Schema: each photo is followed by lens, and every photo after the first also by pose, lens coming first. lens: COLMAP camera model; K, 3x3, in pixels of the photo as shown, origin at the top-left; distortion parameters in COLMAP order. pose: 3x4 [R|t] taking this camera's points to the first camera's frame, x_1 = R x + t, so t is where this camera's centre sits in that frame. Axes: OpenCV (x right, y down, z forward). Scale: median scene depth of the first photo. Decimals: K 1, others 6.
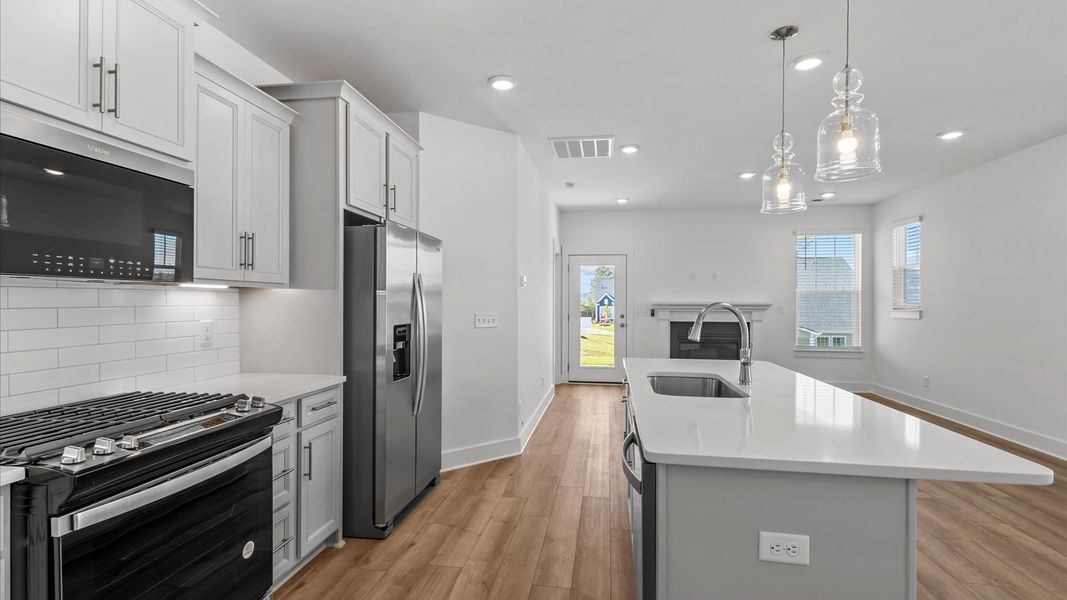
lens RADIAL K [[488.4, 0, 534.3], [0, 488.4, 301.9], [0, 0, 1]] dist [0.002723, -0.000333]
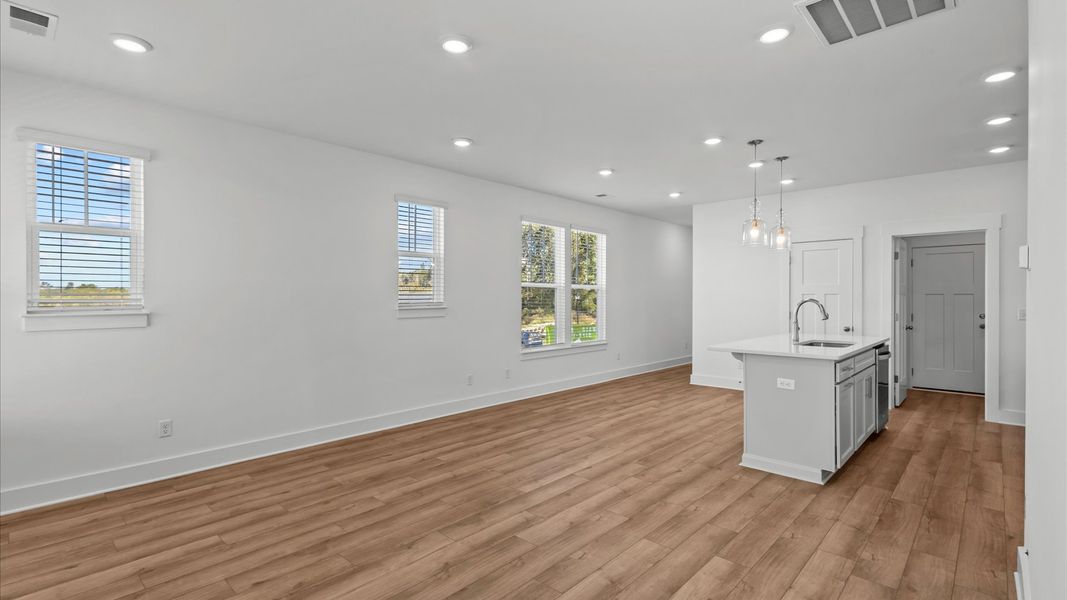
lens RADIAL K [[488.4, 0, 541.3], [0, 488.4, 294.2], [0, 0, 1]] dist [0.002723, -0.000333]
pose [[-0.824382, 0.007695, 0.565982, 0.117177], [0.004065, 0.999962, -0.007674, 0.003501], [-0.566020, -0.004026, -0.824382, 2.163294]]
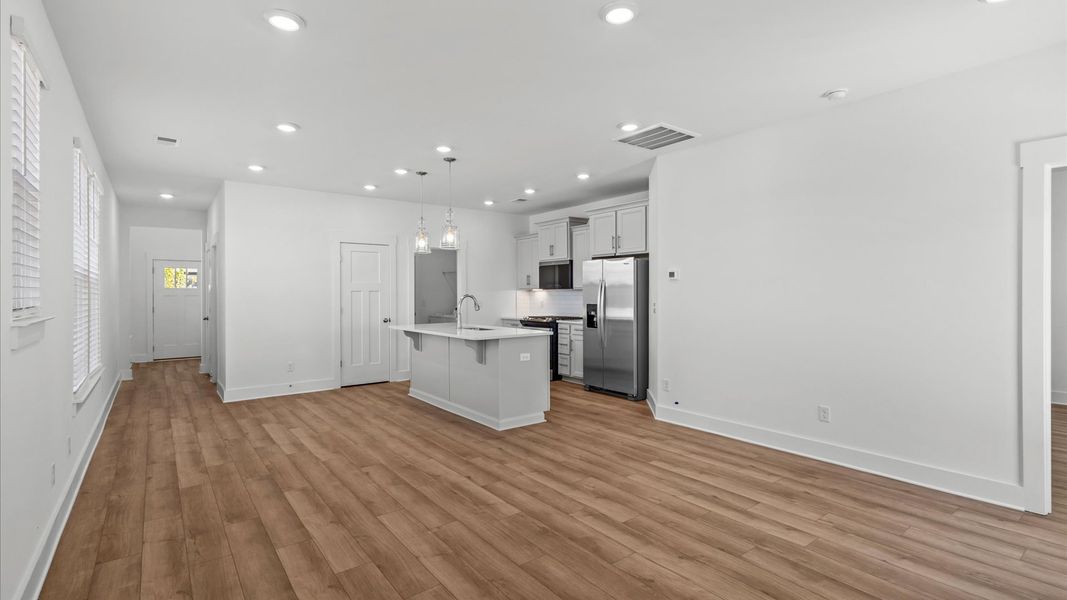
lens RADIAL K [[488.4, 0, 530.6], [0, 488.4, 294.1], [0, 0, 1]] dist [0.002723, -0.000333]
pose [[-0.703005, 0.009591, -0.711121, 1.292294], [0.007738, 0.999953, 0.005837, -0.000084], [0.711143, -0.001400, -0.703046, 1.999746]]
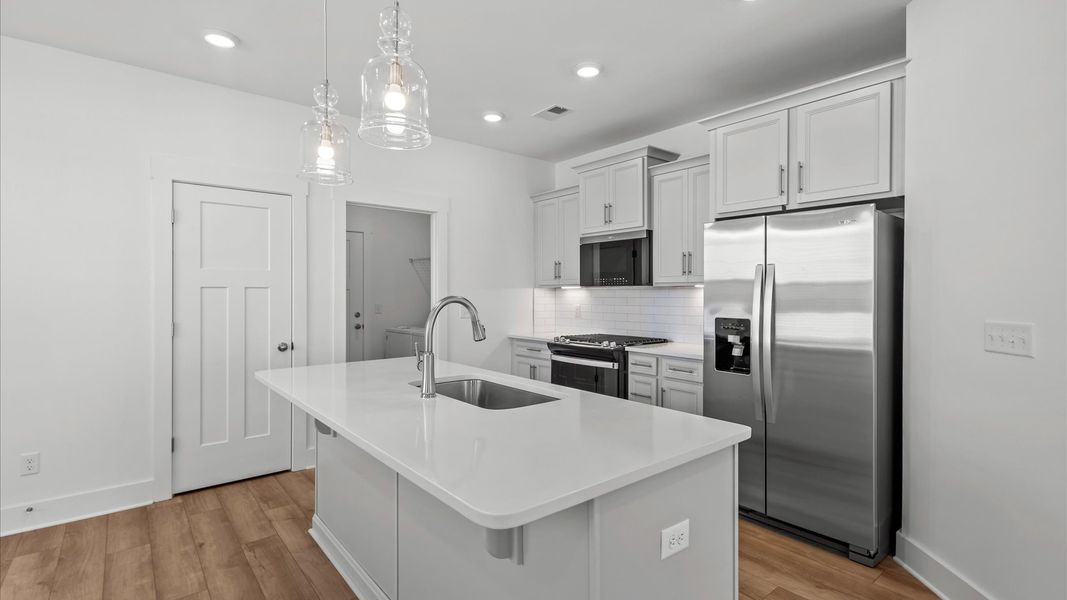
lens RADIAL K [[488.4, 0, 534.2], [0, 488.4, 294.9], [0, 0, 1]] dist [0.002723, -0.000333]
pose [[-0.668184, 0.007445, -0.743959, 0.635501], [0.002258, 0.999966, 0.007979, 0.002830], [0.743993, 0.003651, -0.668178, 1.147191]]
